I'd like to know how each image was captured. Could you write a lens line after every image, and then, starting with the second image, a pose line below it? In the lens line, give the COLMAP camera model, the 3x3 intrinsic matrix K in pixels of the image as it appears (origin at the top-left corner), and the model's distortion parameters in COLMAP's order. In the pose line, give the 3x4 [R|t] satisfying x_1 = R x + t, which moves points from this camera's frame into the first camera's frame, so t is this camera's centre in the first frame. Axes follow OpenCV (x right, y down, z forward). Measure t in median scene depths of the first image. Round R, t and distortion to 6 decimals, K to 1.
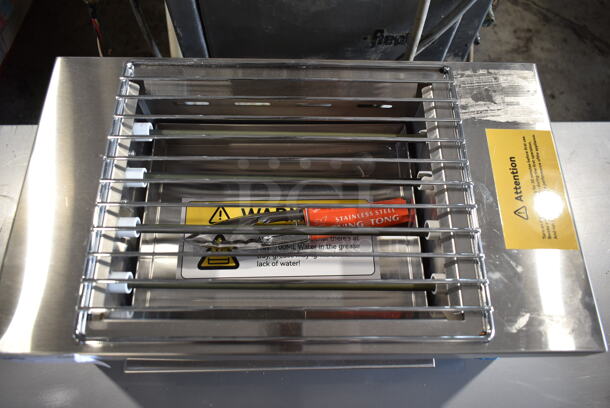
lens RADIAL K [[476.5, 0, 305.0], [0, 476.5, 204.0], [0, 0, 1]] dist [-0.009553, -0.006067]
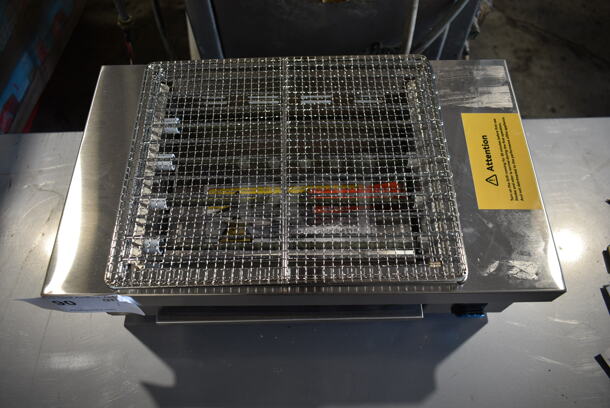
lens RADIAL K [[476.5, 0, 305.0], [0, 476.5, 204.0], [0, 0, 1]] dist [-0.009553, -0.006067]
pose [[0.999011, -0.018465, -0.040451, 0.036517], [0.015565, 0.997364, -0.070873, 0.134926], [0.041653, 0.070173, 0.996665, -0.160049]]
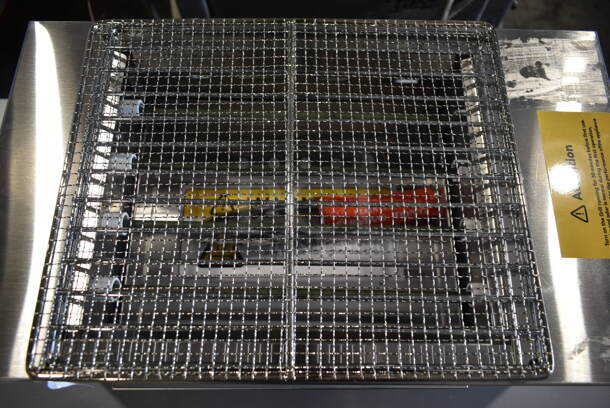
lens RADIAL K [[471.0, 0, 305.0], [0, 471.0, 204.0], [0, 0, 1]] dist [-0.000174, -0.010903]
pose [[0.999787, 0.010245, -0.017925, -0.011841], [-0.009037, 0.997762, 0.066254, -0.043081], [0.018564, -0.066078, 0.997642, 0.147378]]
